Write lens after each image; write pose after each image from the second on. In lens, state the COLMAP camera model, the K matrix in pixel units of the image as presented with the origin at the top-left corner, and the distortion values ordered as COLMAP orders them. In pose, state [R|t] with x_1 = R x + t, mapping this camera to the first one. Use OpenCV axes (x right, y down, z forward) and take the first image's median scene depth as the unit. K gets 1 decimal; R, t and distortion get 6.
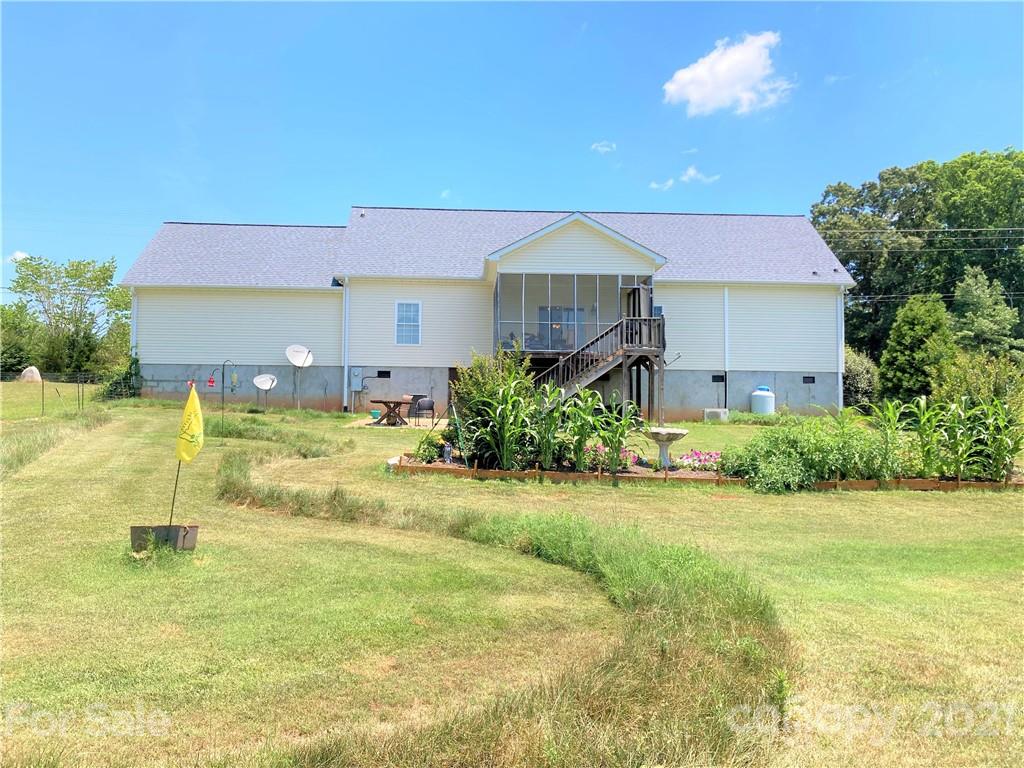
lens RADIAL K [[838.5, 0, 512.3], [0, 838.5, 378.2], [0, 0, 1]] dist [0.038798, -0.054639]
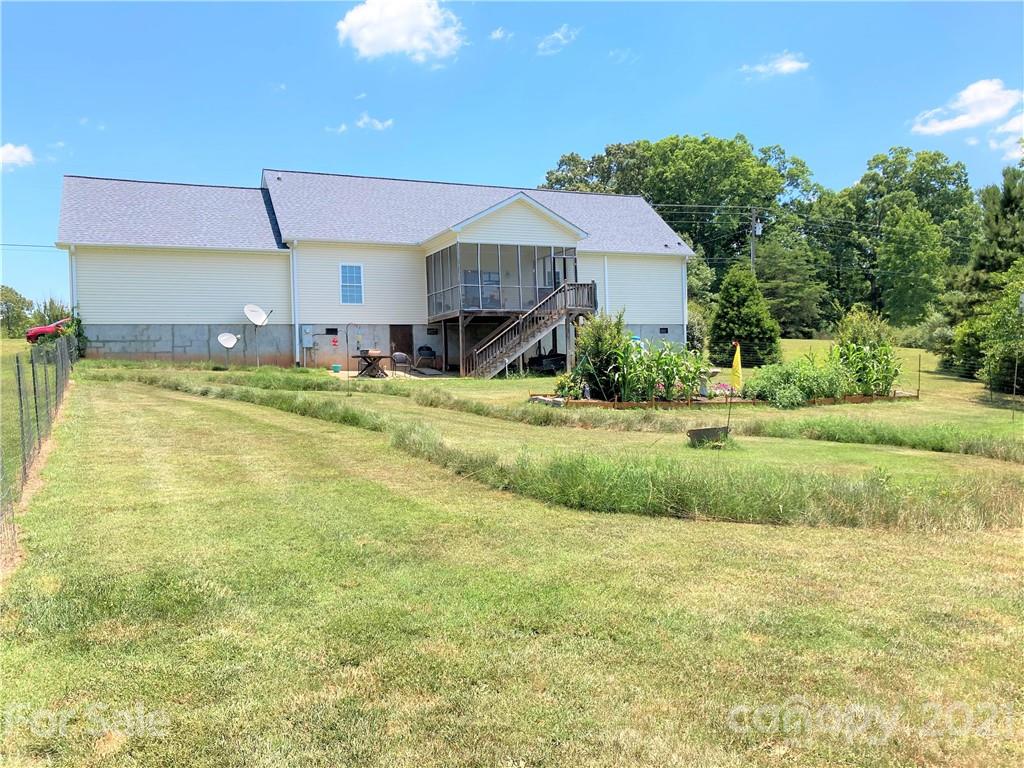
lens RADIAL K [[838.5, 0, 512.0], [0, 838.5, 389.0], [0, 0, 1]] dist [0.038798, -0.054639]
pose [[0.927340, -0.041501, 0.371913, -0.344622], [0.014176, 0.997014, 0.075909, -0.009599], [-0.373952, -0.065121, 0.925159, -0.100852]]
